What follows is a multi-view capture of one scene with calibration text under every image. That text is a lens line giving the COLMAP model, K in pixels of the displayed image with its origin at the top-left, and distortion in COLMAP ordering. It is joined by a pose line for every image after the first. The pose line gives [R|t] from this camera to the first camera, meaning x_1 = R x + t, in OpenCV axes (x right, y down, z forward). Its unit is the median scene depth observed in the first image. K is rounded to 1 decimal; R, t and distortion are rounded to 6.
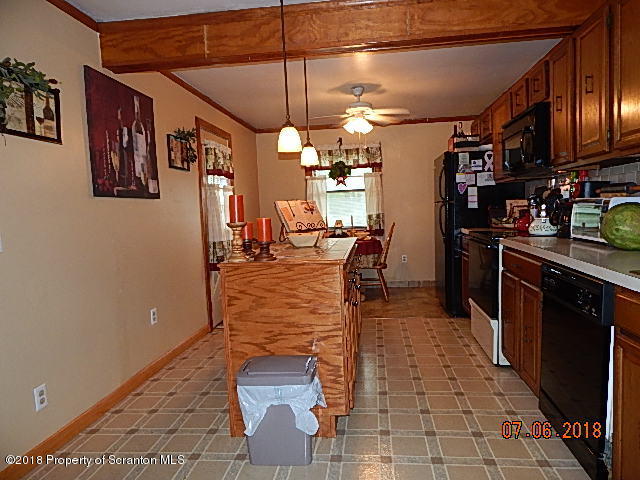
lens RADIAL K [[429.4, 0, 320.0], [0, 429.4, 240.0], [0, 0, 1]] dist [0.001726, -0.002289]
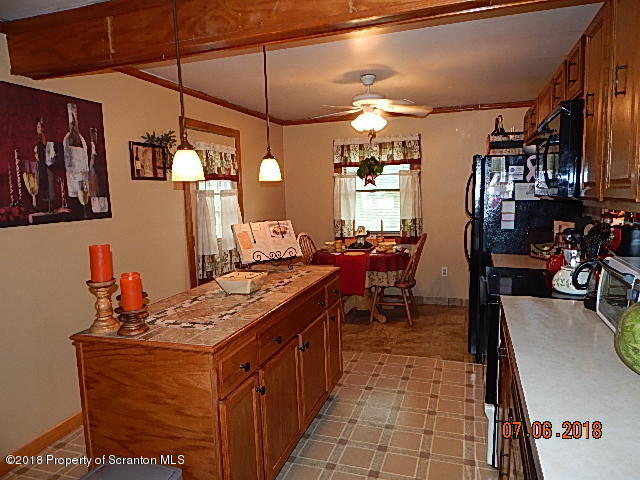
lens RADIAL K [[429.4, 0, 320.0], [0, 429.4, 240.0], [0, 0, 1]] dist [0.001726, -0.002289]
pose [[0.978557, 0.038148, -0.202414, 0.185784], [-0.027096, 0.998001, 0.057095, -0.090974], [0.204187, -0.050386, 0.977634, 0.177817]]
